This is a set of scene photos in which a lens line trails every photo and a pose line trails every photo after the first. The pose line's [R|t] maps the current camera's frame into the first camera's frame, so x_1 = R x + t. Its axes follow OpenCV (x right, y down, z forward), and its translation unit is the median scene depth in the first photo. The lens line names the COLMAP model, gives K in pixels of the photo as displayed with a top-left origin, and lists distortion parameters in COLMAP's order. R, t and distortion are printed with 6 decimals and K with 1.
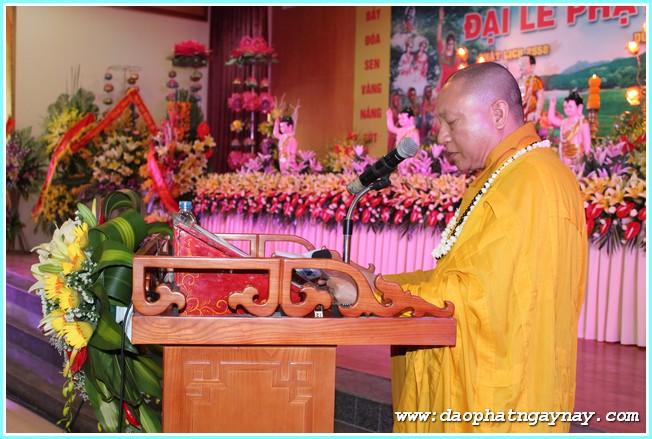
lens RADIAL K [[872.1, 0, 326.0], [0, 872.1, 219.5], [0, 0, 1]] dist [-0.116556, -0.005503]
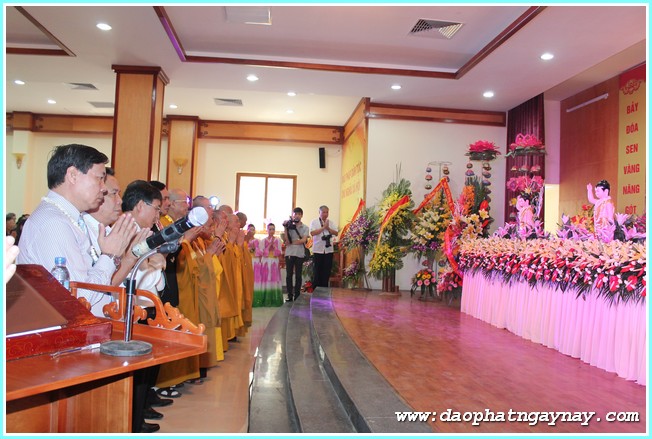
lens RADIAL K [[579.9, 0, 326.0], [0, 579.9, 219.5], [0, 0, 1]] dist [-0.000237, 0.000087]
pose [[0.824992, -0.006695, -0.565105, 0.198779], [-0.042448, 0.996371, -0.073775, -0.007680], [0.563548, 0.084851, 0.821714, 0.162656]]
